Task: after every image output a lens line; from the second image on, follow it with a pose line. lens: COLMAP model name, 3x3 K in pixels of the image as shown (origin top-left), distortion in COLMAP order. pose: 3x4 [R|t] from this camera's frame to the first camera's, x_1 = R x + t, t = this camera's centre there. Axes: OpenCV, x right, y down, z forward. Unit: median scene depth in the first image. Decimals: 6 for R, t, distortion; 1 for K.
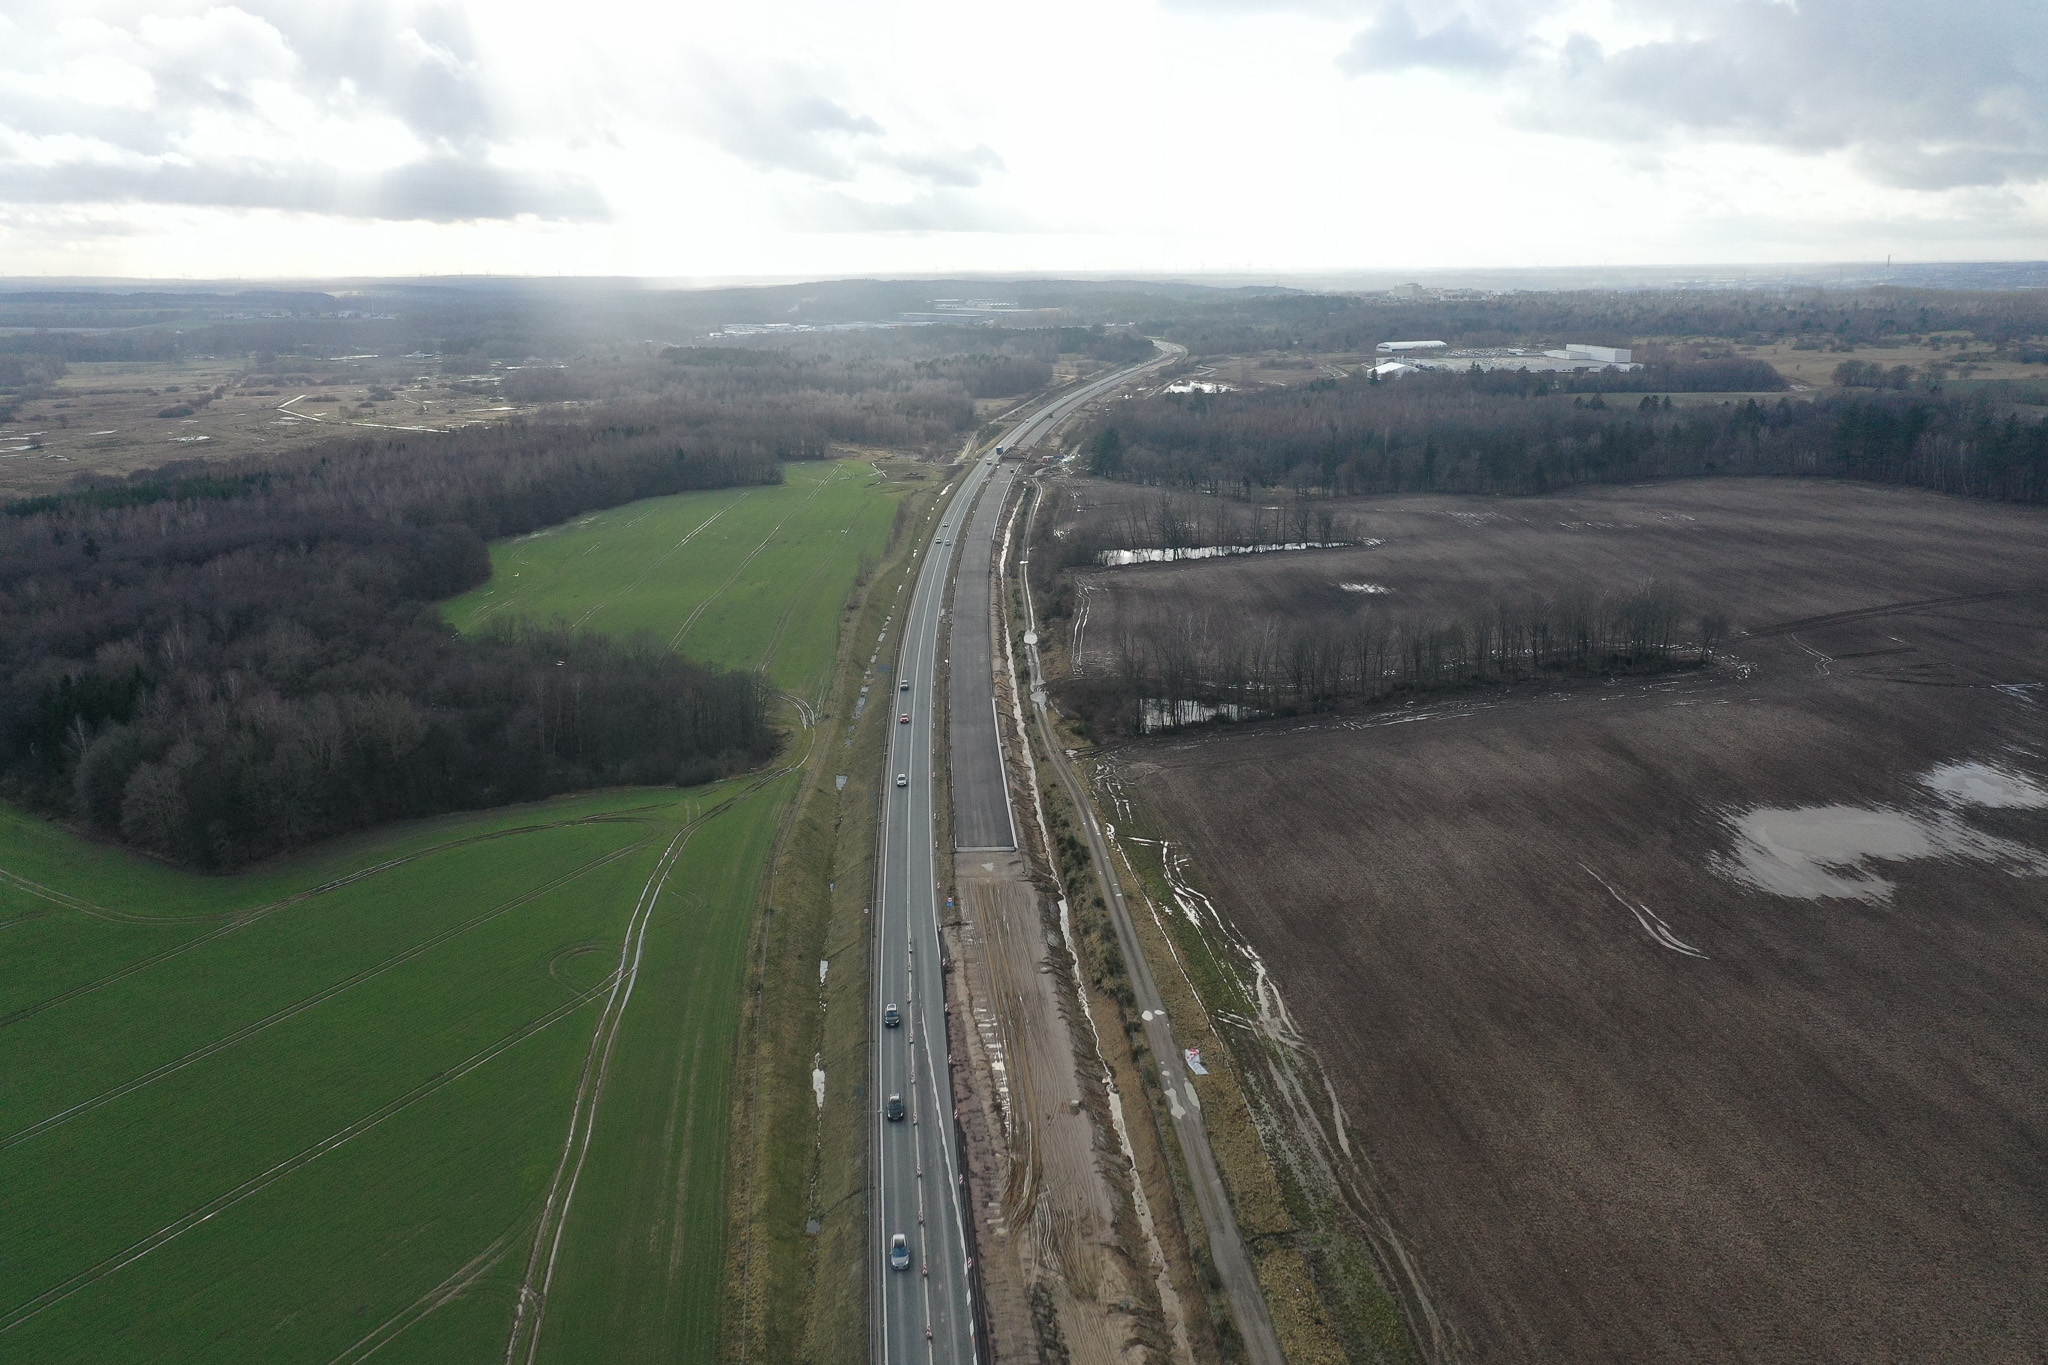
lens RADIAL K [[1629.6, 0, 1022.5], [0, 1629.6, 681.4], [0, 0, 1]] dist [-0.001113, 0.005842]
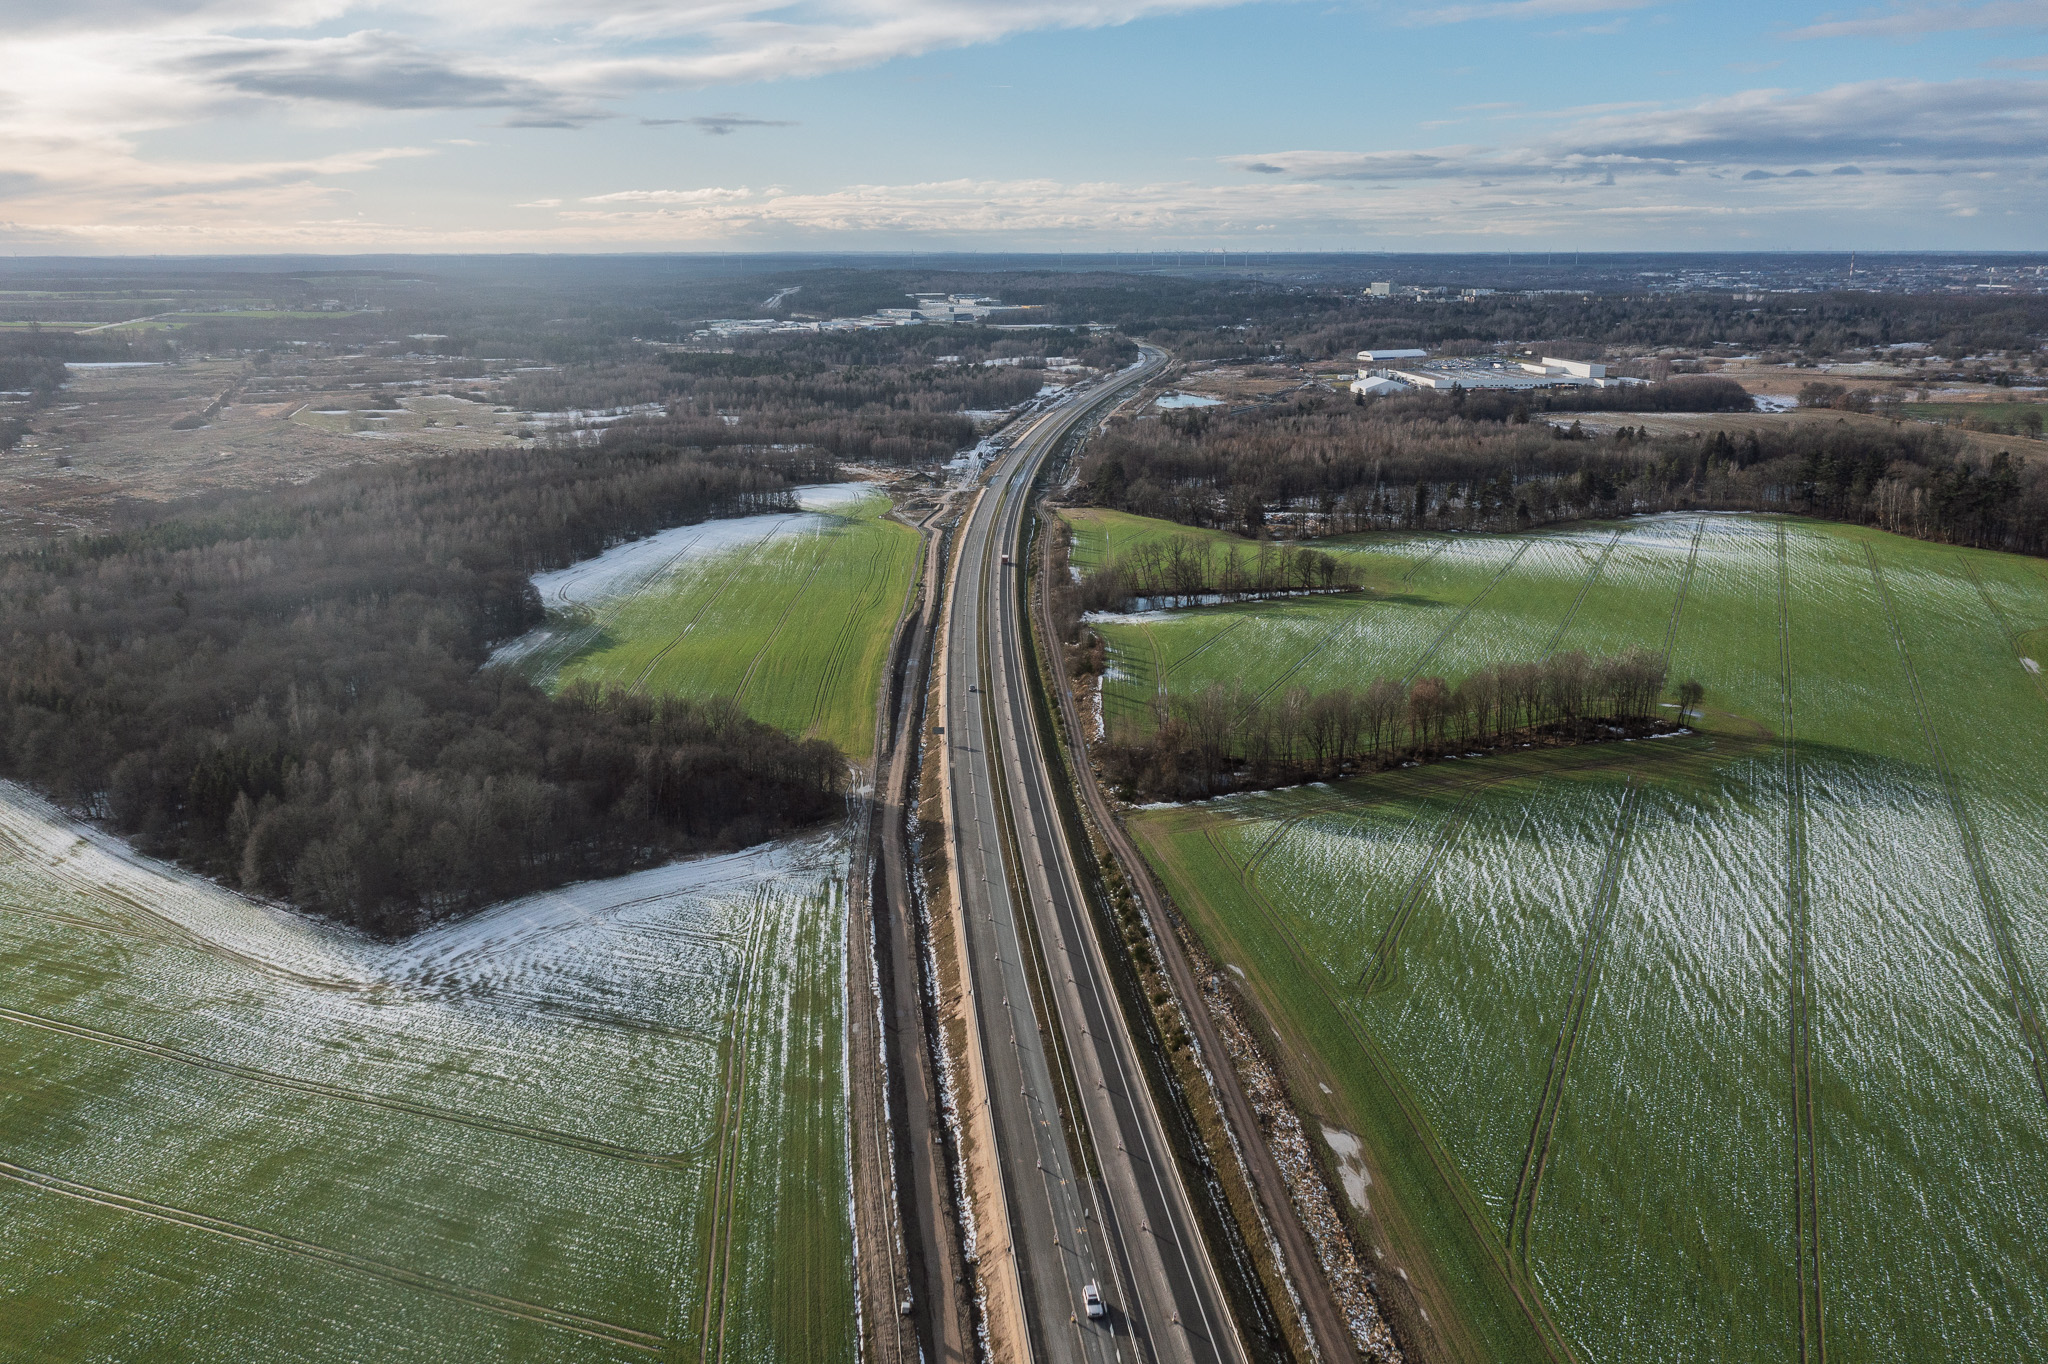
lens RADIAL K [[1633.6, 0, 1024.0], [0, 1633.6, 682.0], [0, 0, 1]] dist [-0.008299, -0.004051]
pose [[0.999818, 0.002485, 0.018911, -0.023489], [-0.002708, 0.999927, 0.011779, -0.025704], [-0.018880, -0.011828, 0.999752, -0.047604]]
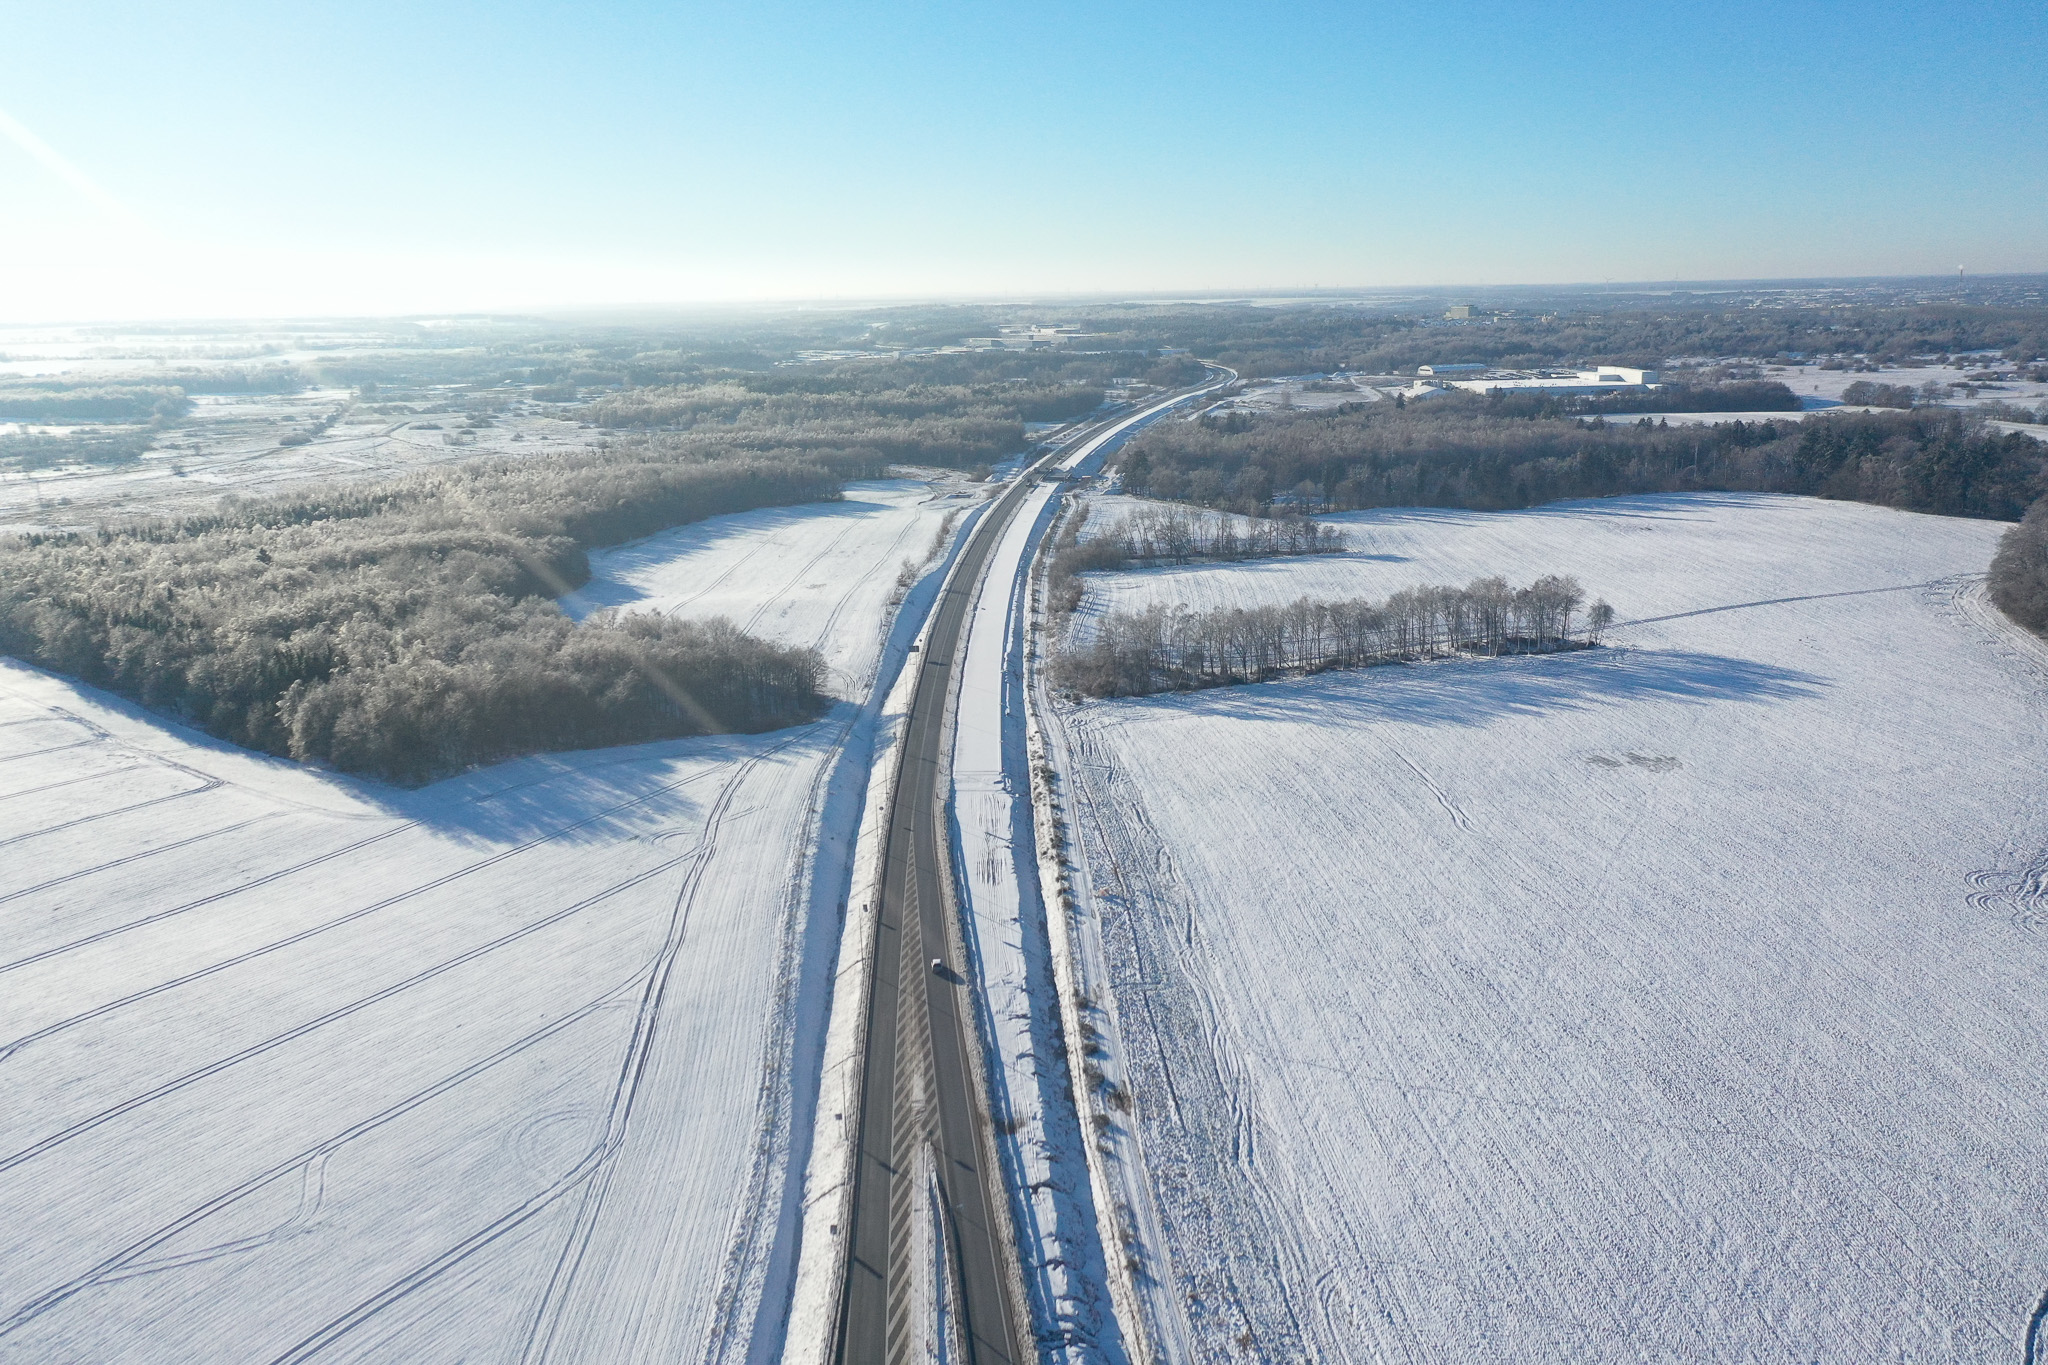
lens RADIAL K [[1632.7, 0, 1024.0], [0, 1632.7, 682.5], [0, 0, 1]] dist [-0.000973, 0.002077]
pose [[0.999047, 0.000567, -0.043654, 0.024200], [-0.001089, 0.999928, -0.011954, 0.015027], [0.043644, 0.011991, 0.998975, -0.105895]]
